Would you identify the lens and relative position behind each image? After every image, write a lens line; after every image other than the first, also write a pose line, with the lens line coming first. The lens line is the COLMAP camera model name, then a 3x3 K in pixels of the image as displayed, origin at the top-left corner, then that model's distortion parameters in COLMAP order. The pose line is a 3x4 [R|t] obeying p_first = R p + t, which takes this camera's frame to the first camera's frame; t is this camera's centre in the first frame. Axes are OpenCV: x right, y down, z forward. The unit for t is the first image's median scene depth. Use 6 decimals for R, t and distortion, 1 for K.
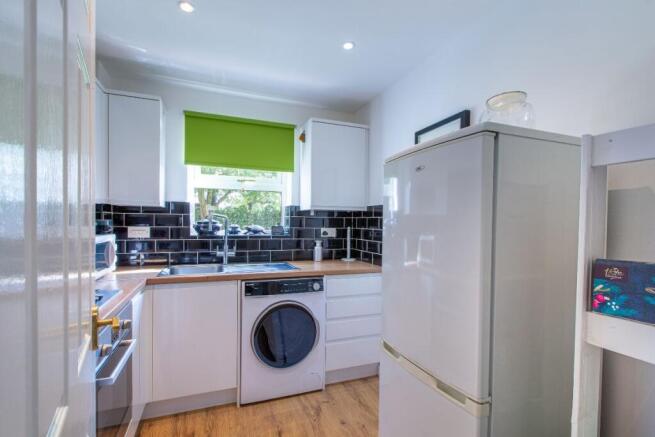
lens RADIAL K [[294.1, 0, 327.5], [0, 294.1, 218.5], [0, 0, 1]] dist [0.001020, 0.000111]
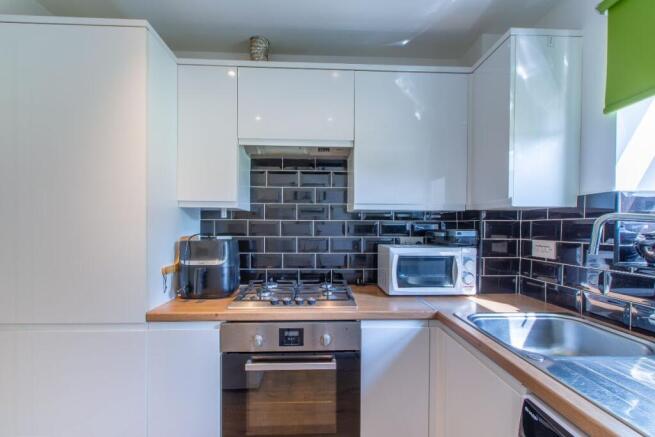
lens RADIAL K [[294.1, 0, 327.5], [0, 294.1, 218.5], [0, 0, 1]] dist [0.001020, 0.000111]
pose [[-0.330273, -0.029727, -0.943417, 0.140847], [-0.005136, 0.999546, -0.029698, 0.000449], [0.943871, -0.004963, -0.330276, 0.897036]]
